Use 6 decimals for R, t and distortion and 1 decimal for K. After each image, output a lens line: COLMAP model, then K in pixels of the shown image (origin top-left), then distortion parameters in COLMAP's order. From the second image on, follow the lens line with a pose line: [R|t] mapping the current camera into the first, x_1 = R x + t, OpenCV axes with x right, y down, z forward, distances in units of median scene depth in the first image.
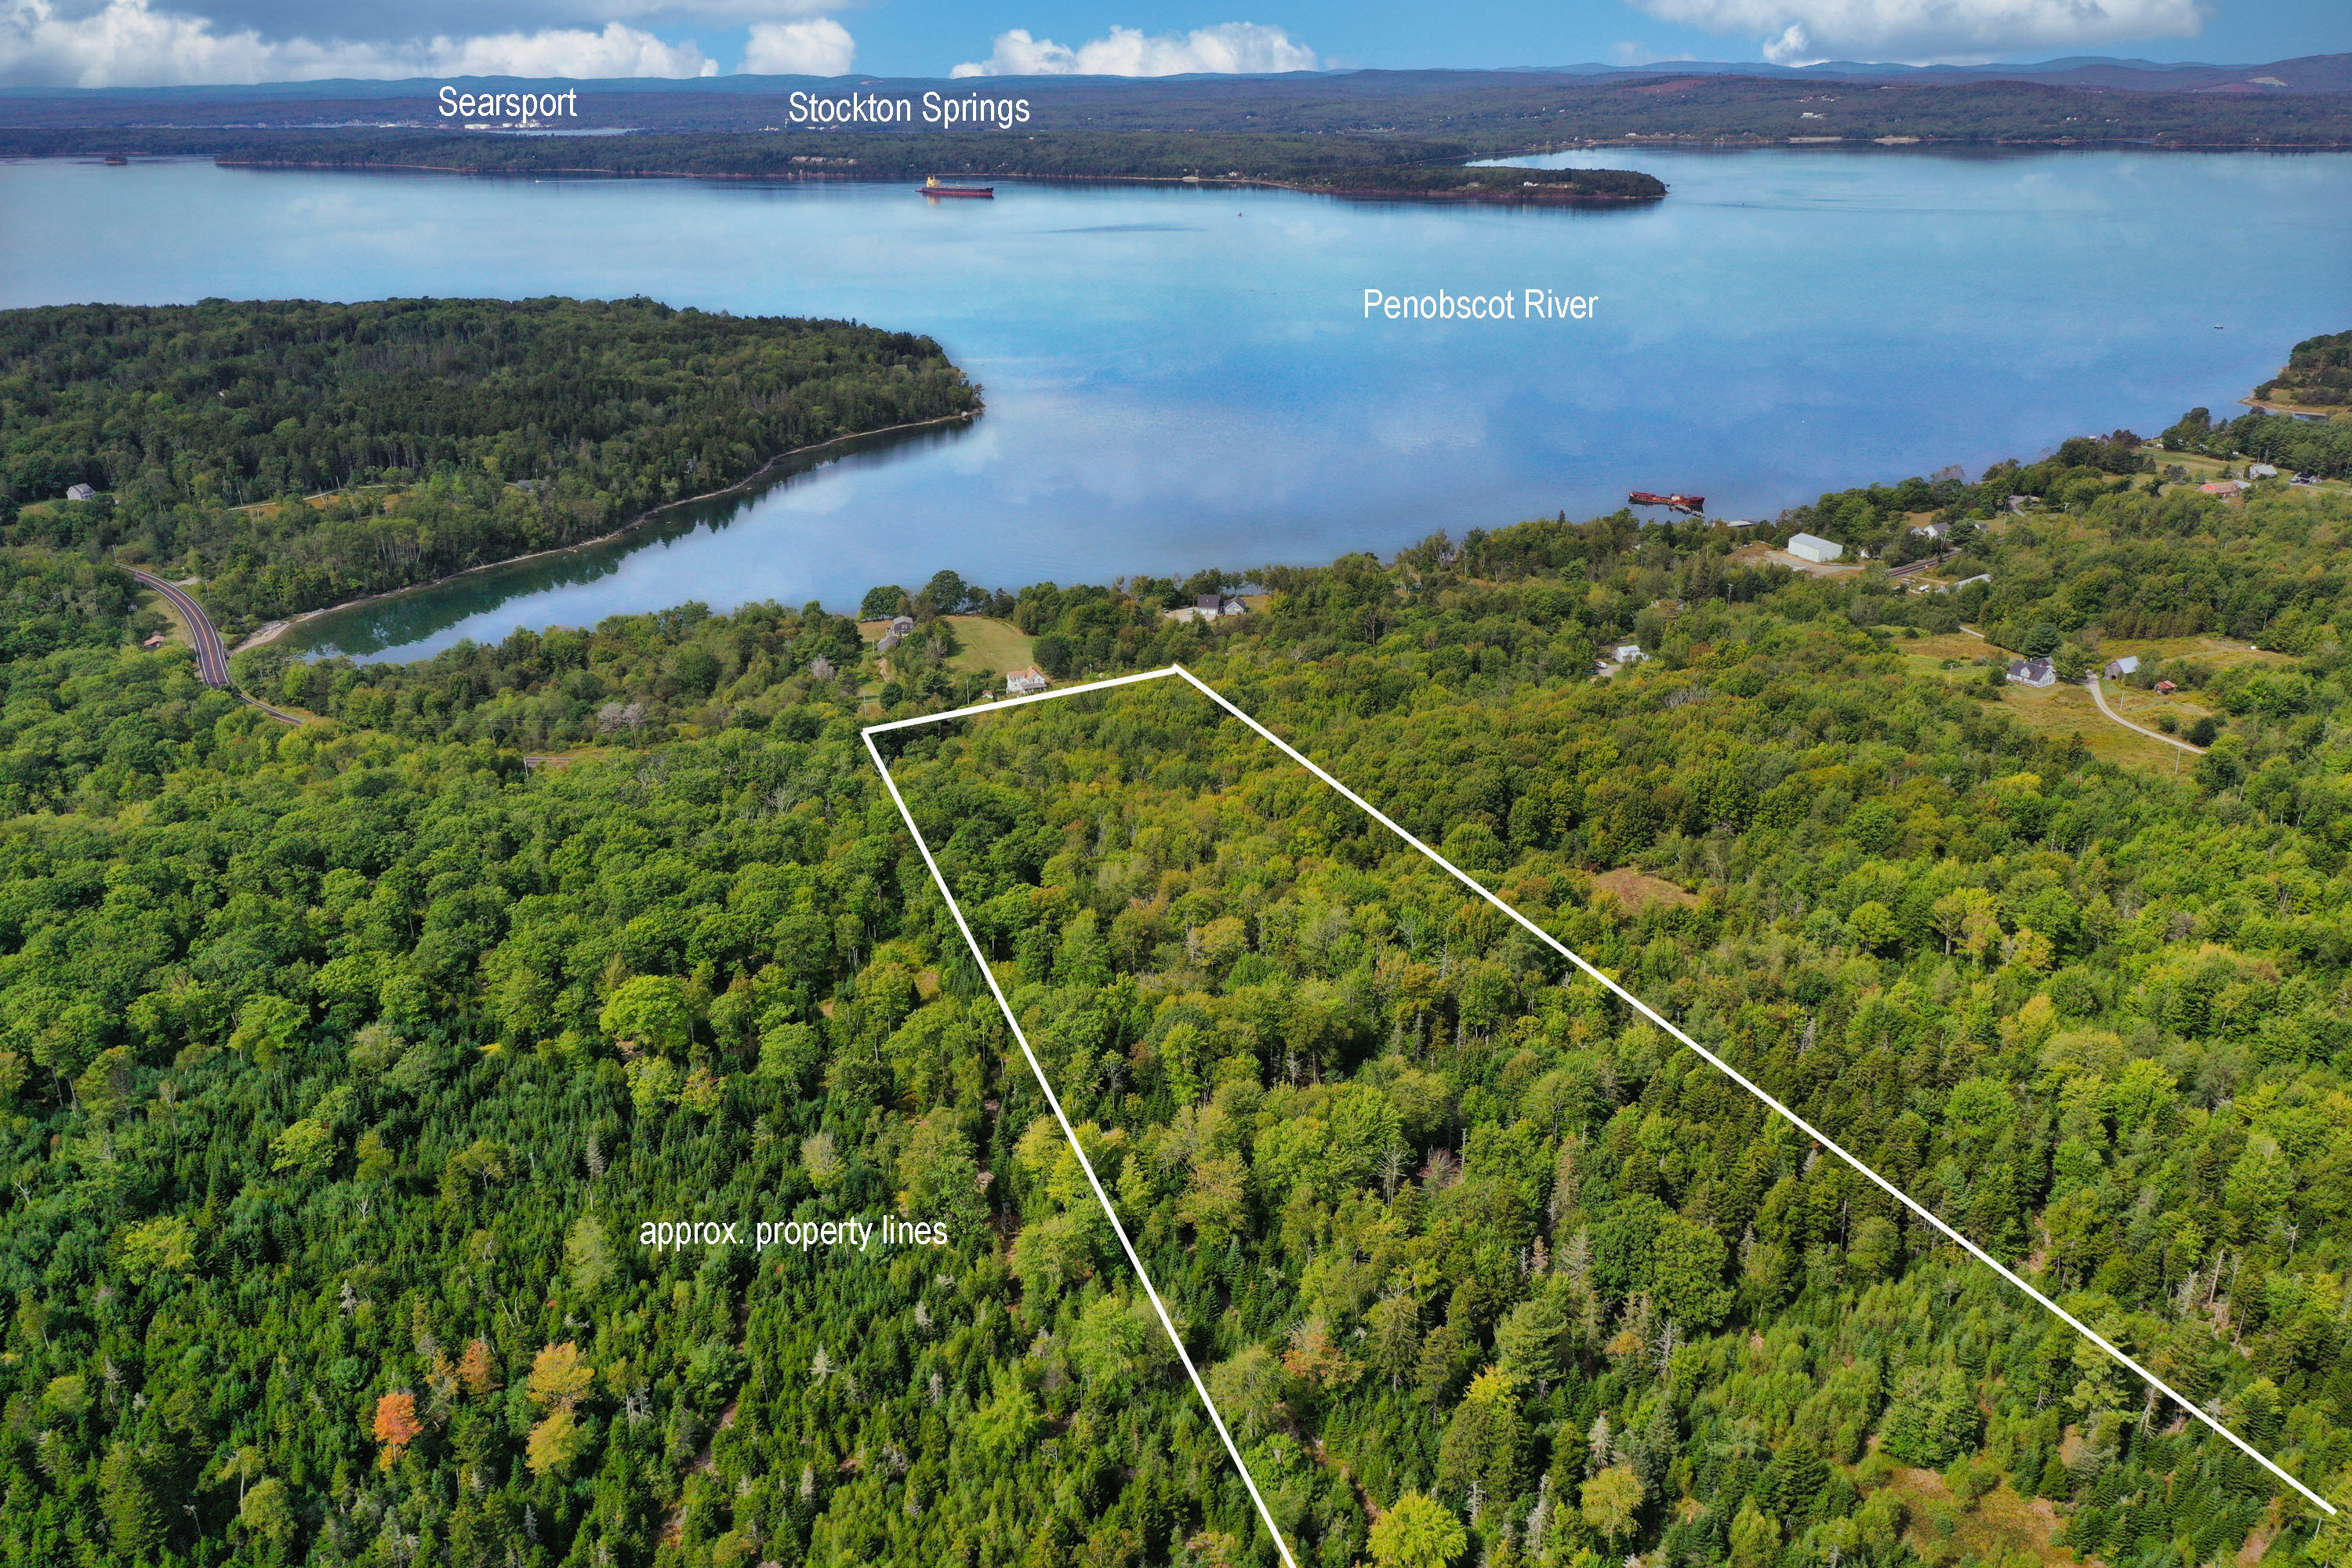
lens RADIAL K [[1885.5, 0, 1178.8], [0, 1885.5, 782.4], [0, 0, 1]] dist [0.027495, -0.004653]
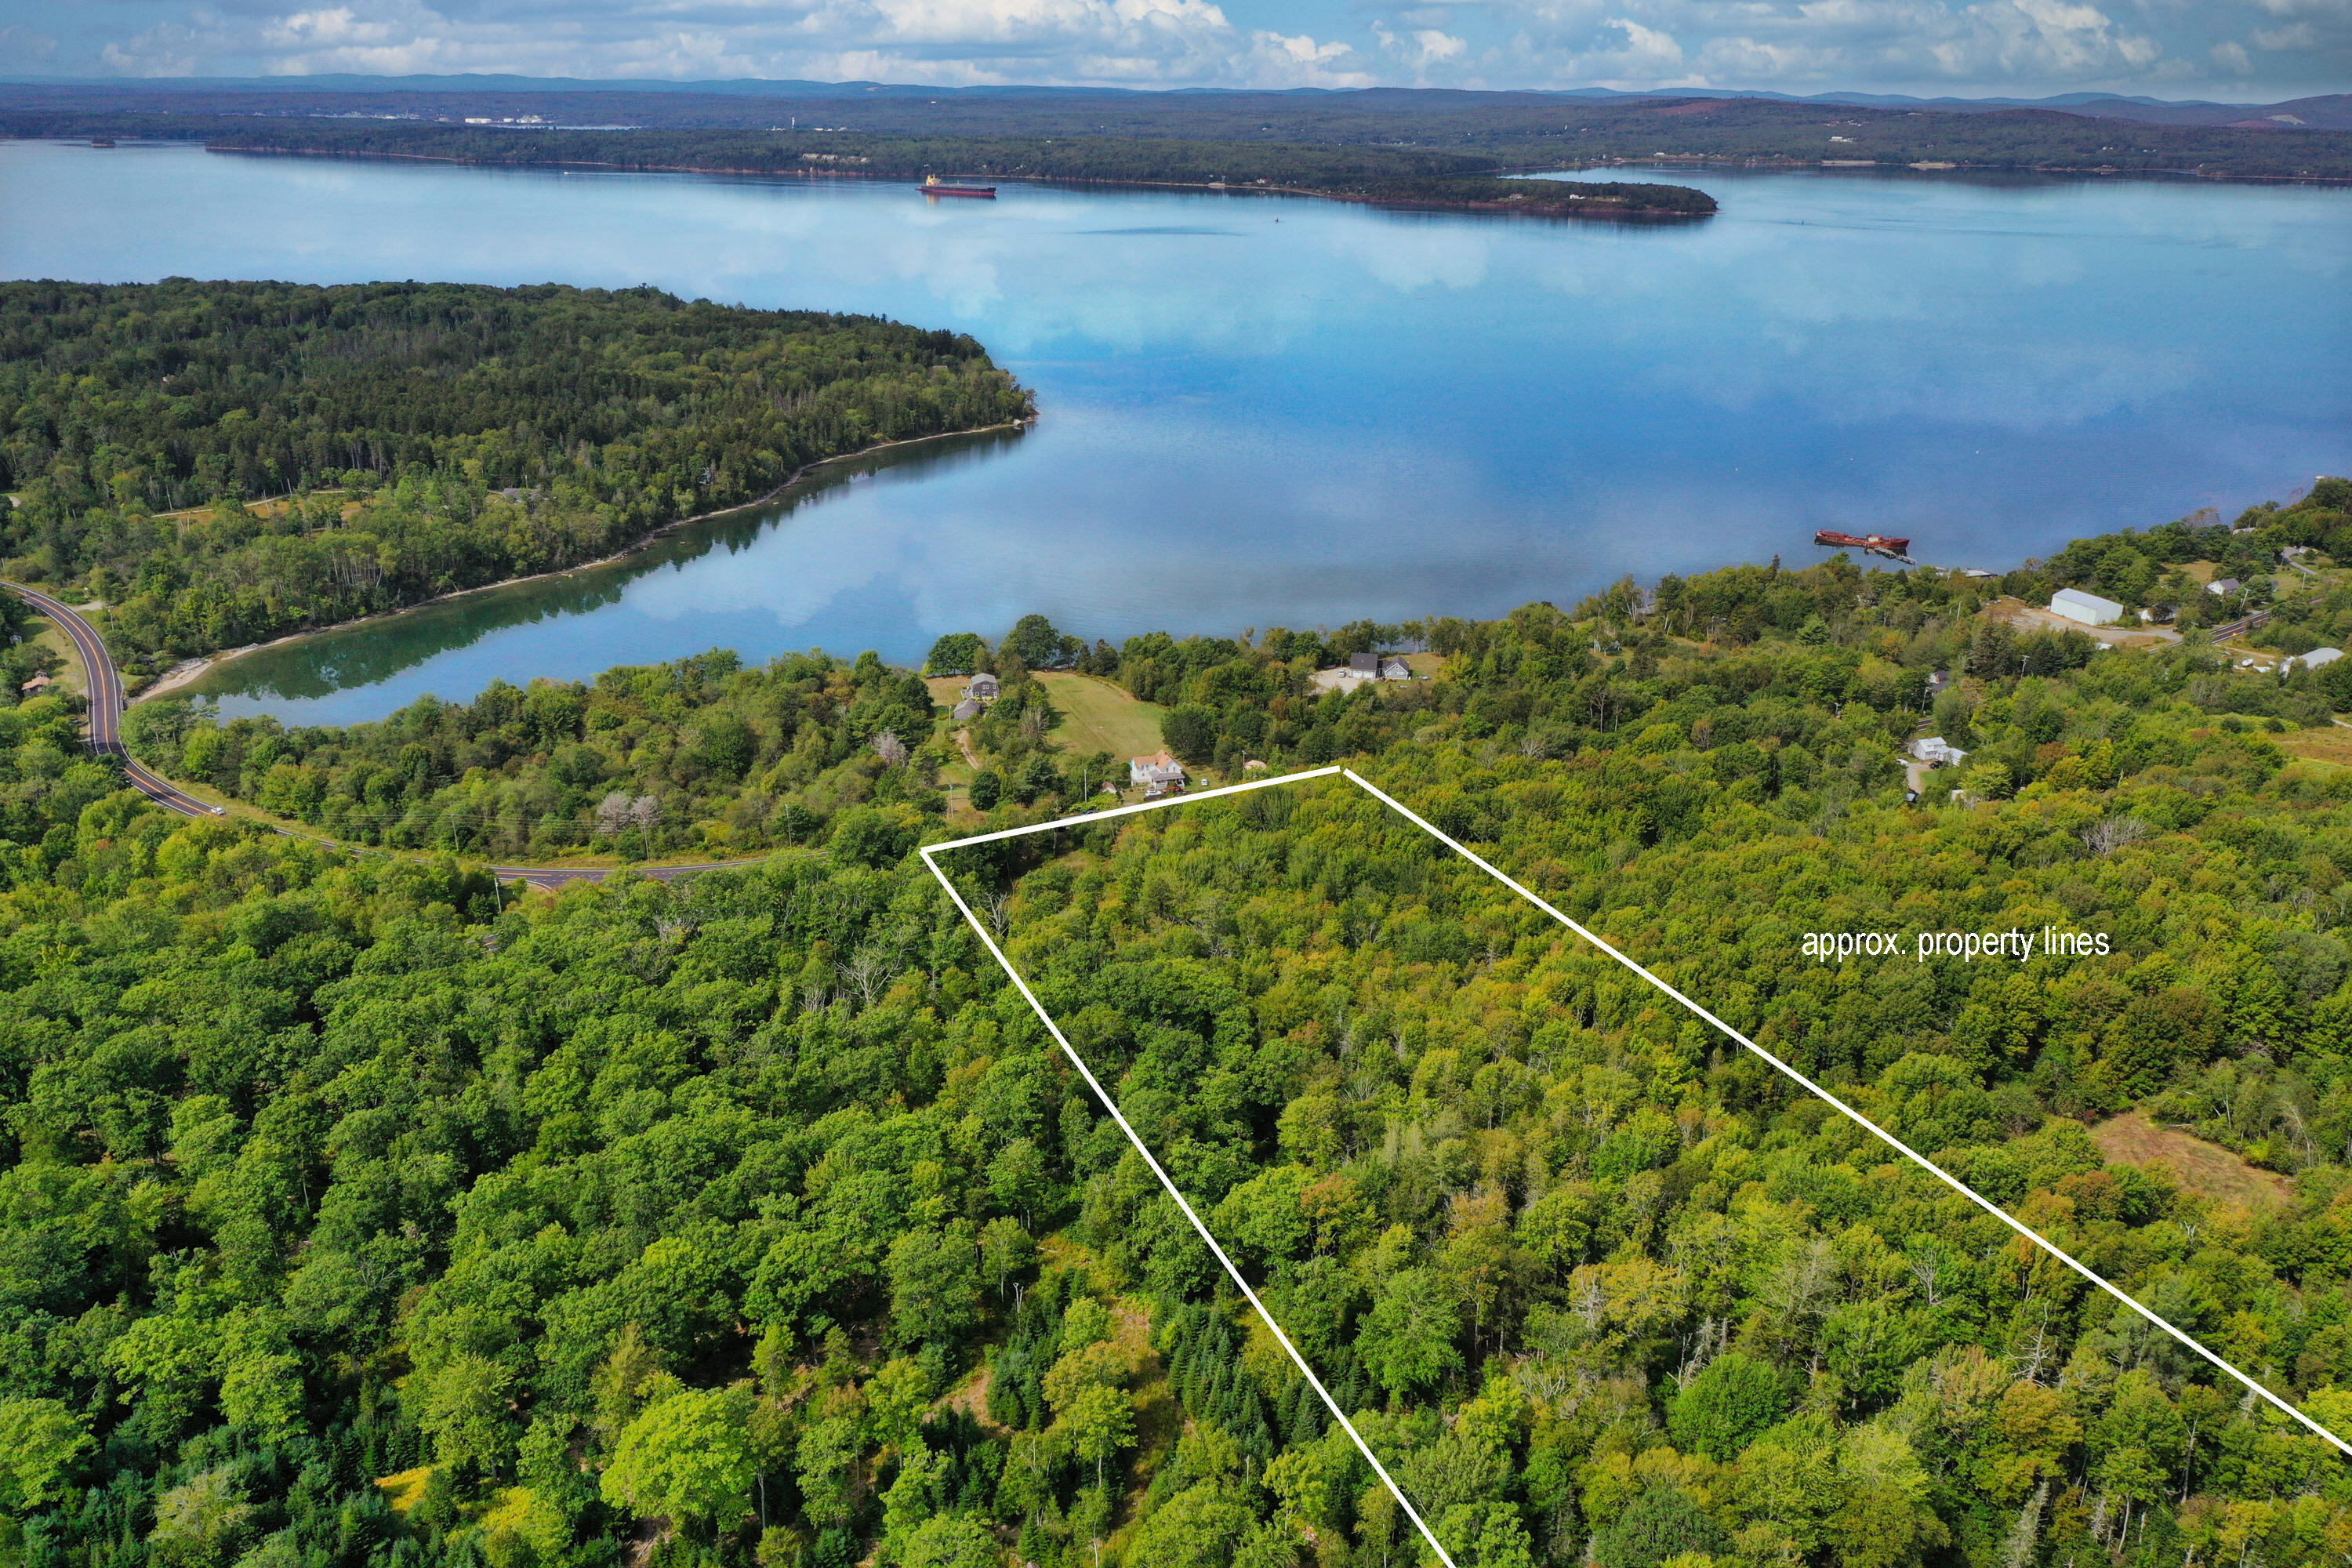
lens RADIAL K [[1885.5, 0, 1171.9], [0, 1885.5, 789.2], [0, 0, 1]] dist [0.027495, -0.004653]
pose [[0.999755, 0.021940, 0.002966, -0.062638], [-0.021927, 0.999750, -0.004368, -0.034713], [-0.003061, 0.004302, 0.999986, 0.191174]]
